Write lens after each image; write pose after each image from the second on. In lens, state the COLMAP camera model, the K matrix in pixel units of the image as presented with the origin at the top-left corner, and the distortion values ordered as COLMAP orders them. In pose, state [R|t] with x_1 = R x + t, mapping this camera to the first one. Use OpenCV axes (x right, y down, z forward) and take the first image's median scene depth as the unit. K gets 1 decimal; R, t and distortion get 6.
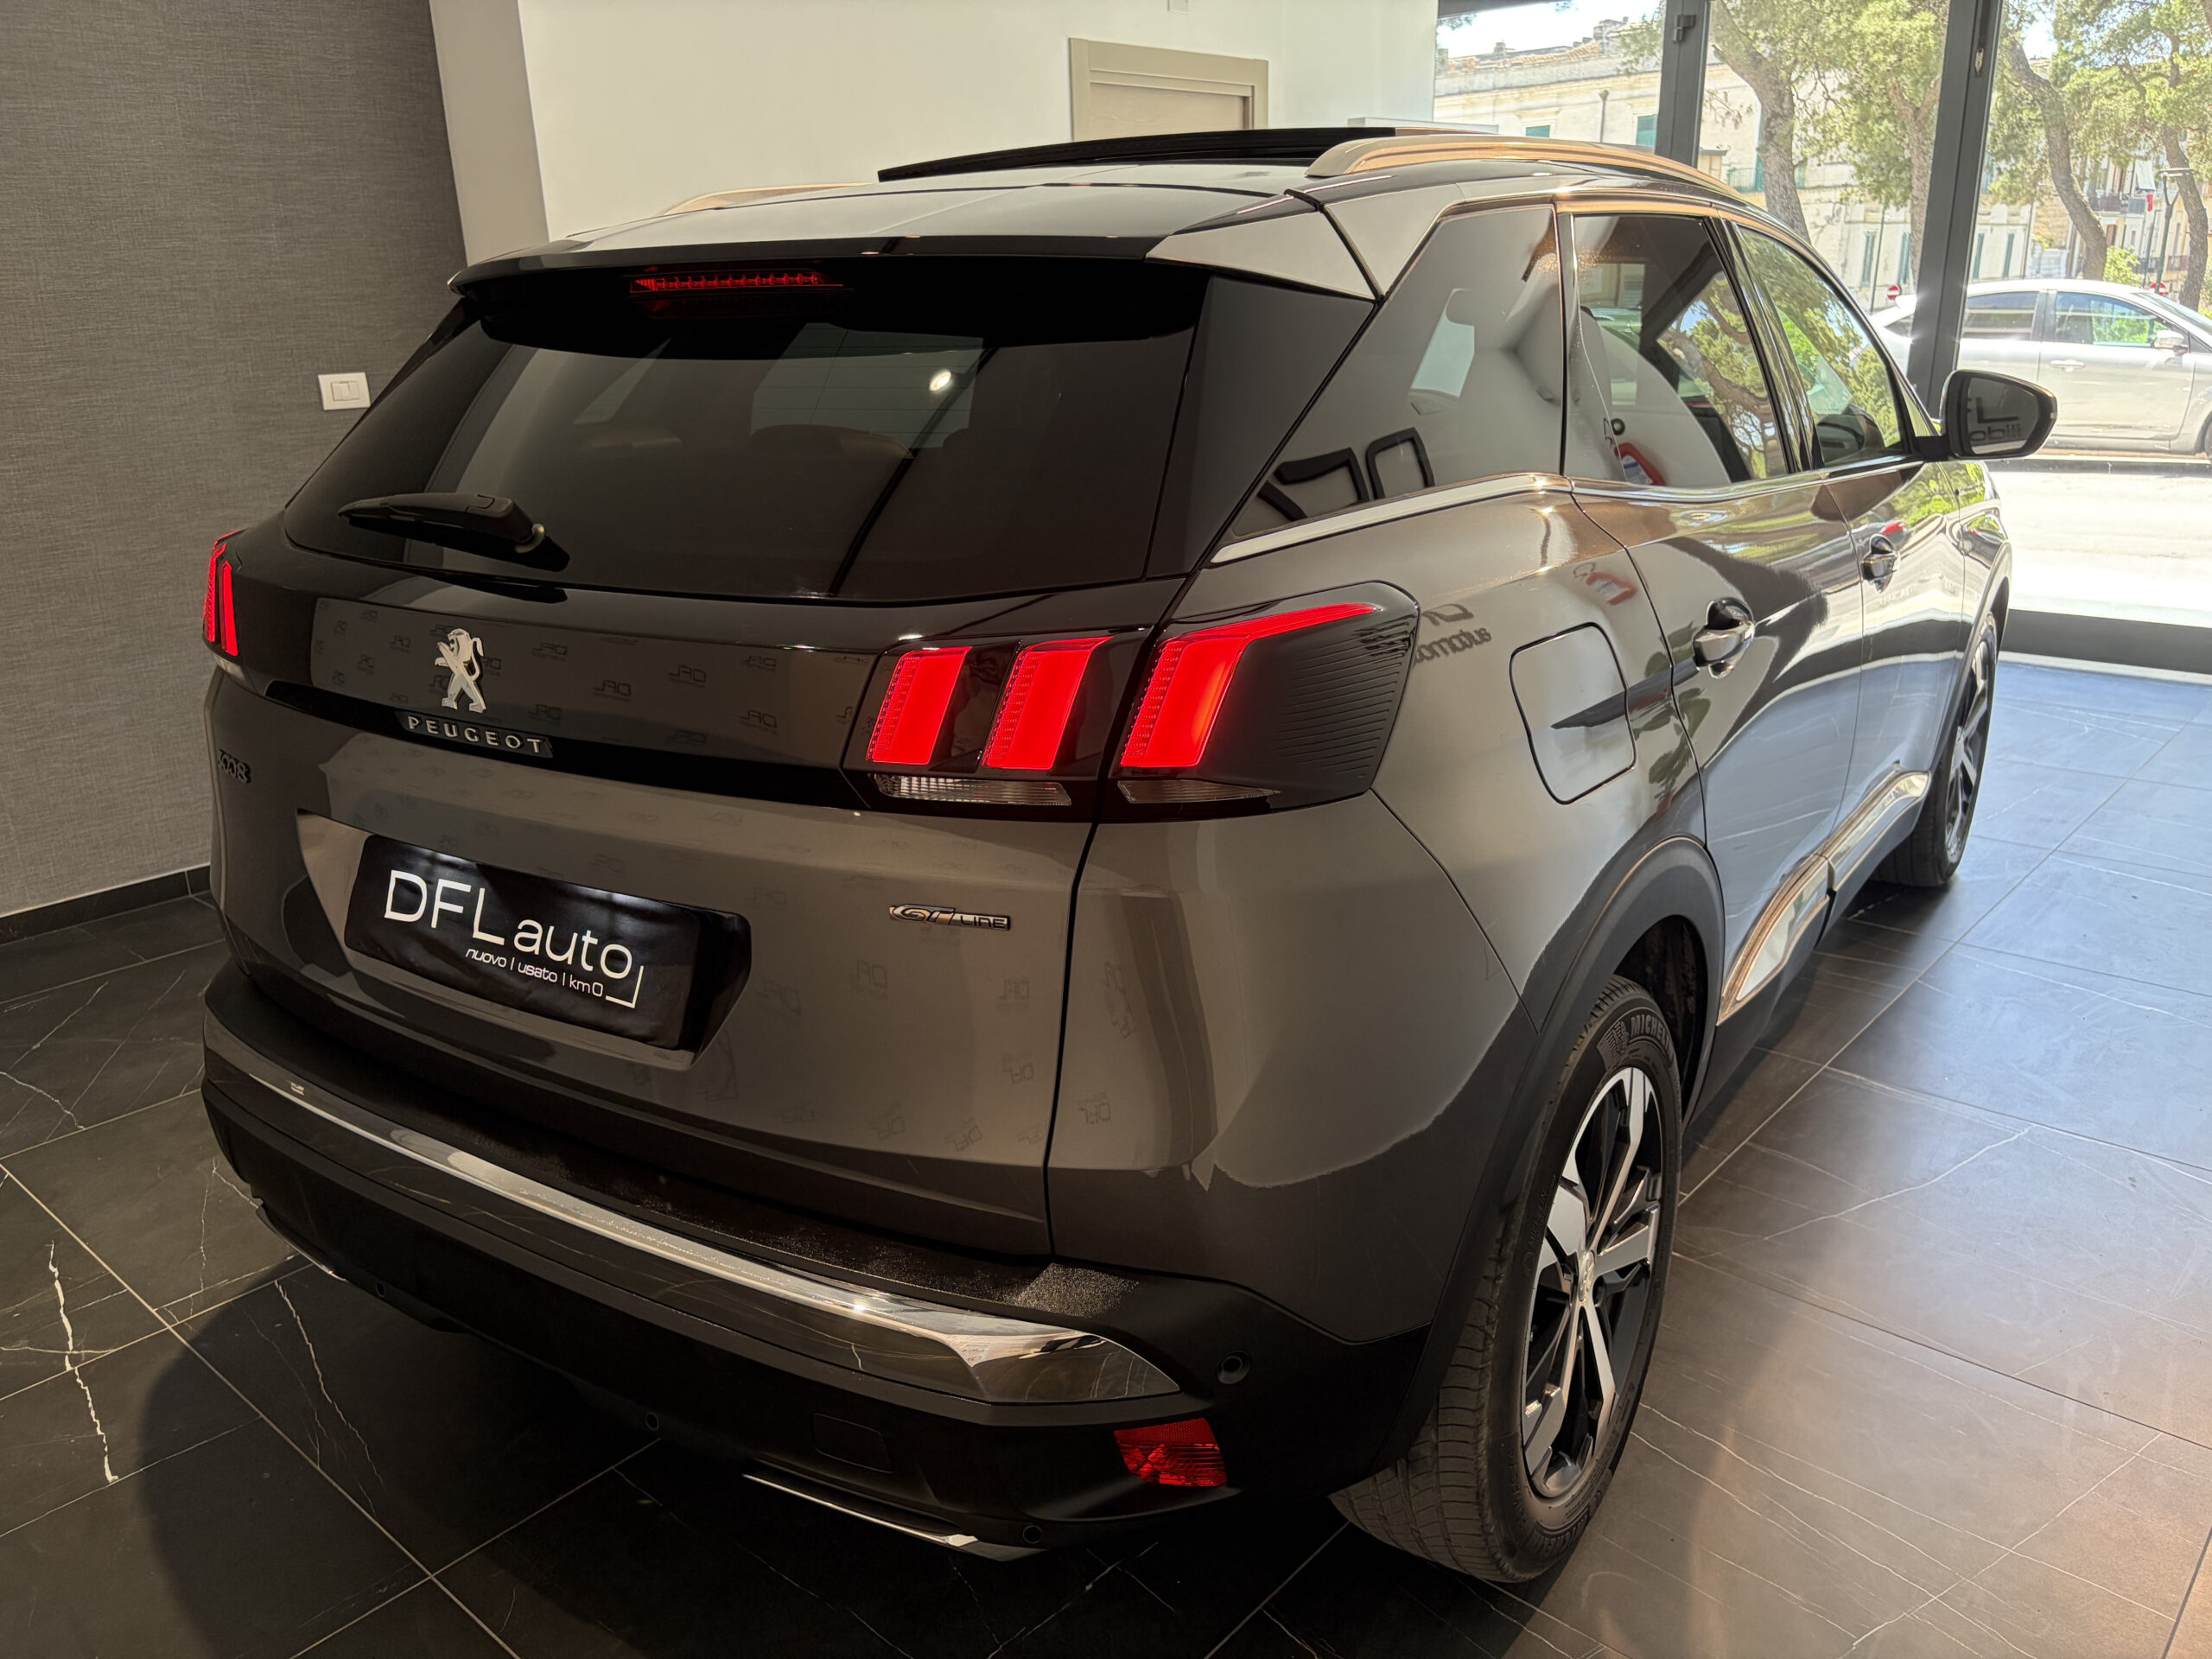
lens RADIAL K [[1730.3, 0, 1113.1], [0, 1730.3, 825.0], [0, 0, 1]] dist [0.002288, -0.011103]
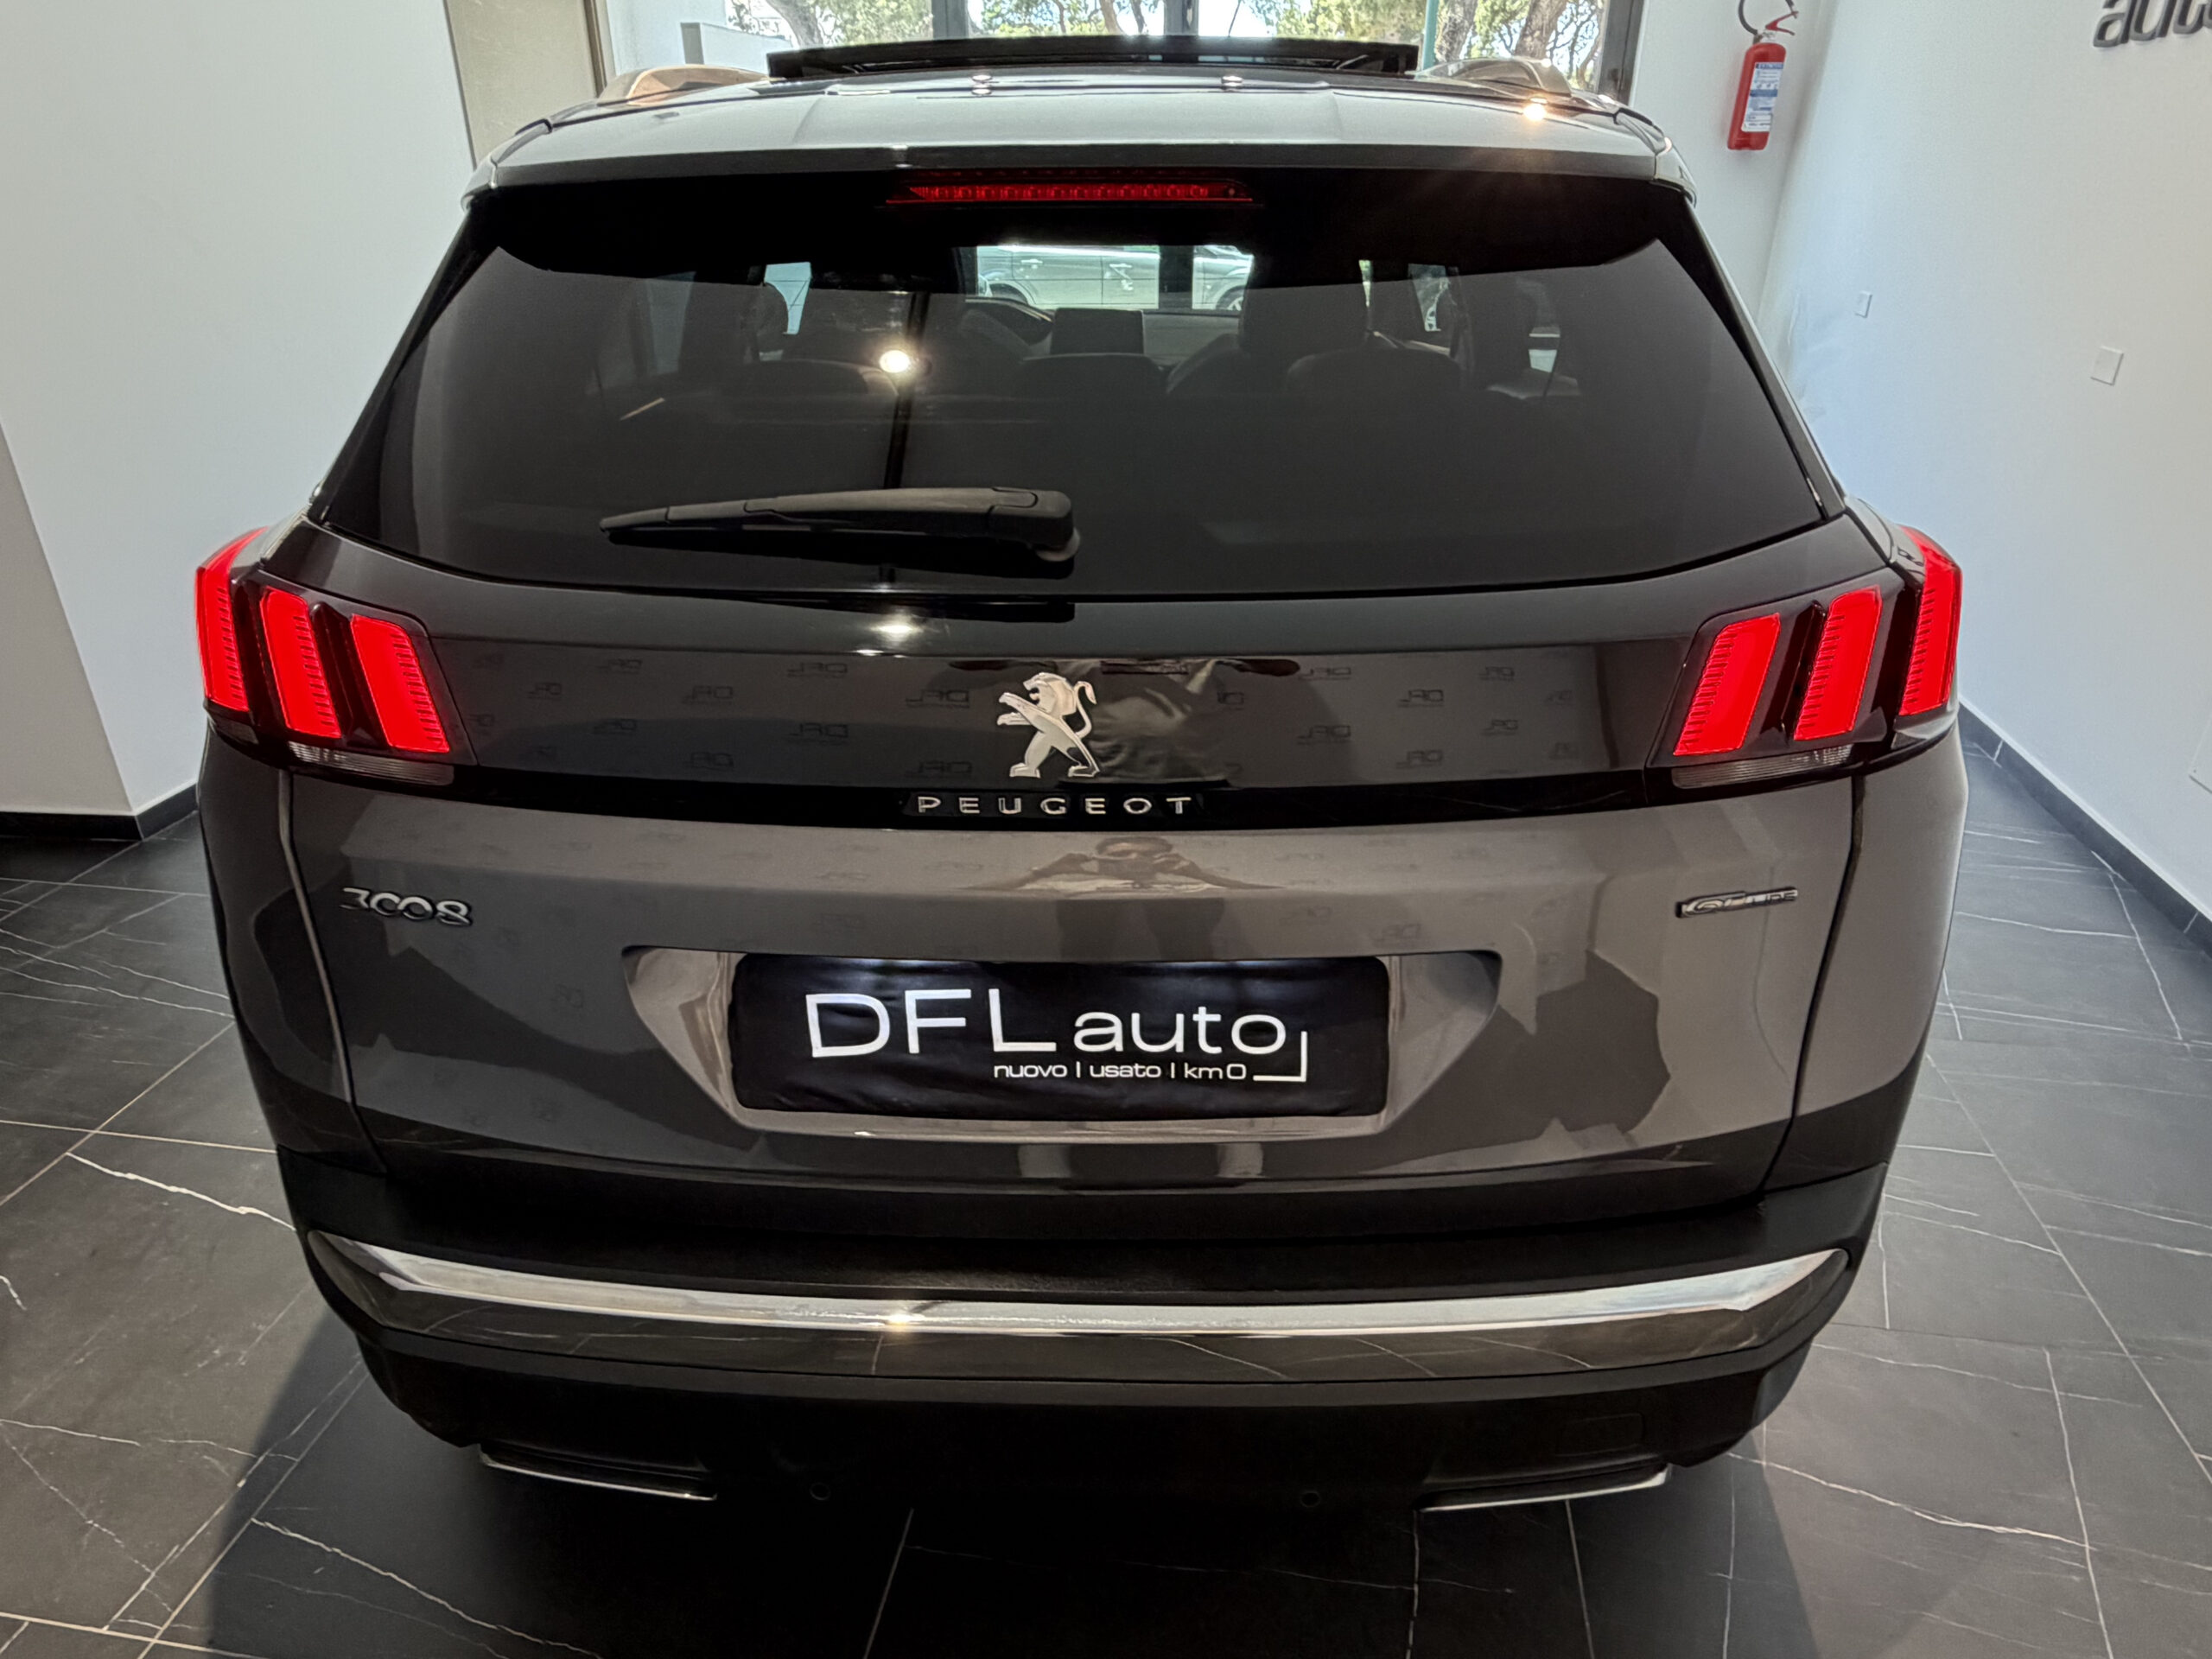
lens RADIAL K [[1366.1, 0, 1107.9], [0, 1366.1, 842.0], [0, 0, 1]] dist [-0.003348, -0.000918]
pose [[0.841626, -0.196321, 0.503114, -0.652211], [0.145145, 0.979538, 0.139424, -0.116399], [-0.520191, -0.044318, 0.852899, 0.450894]]
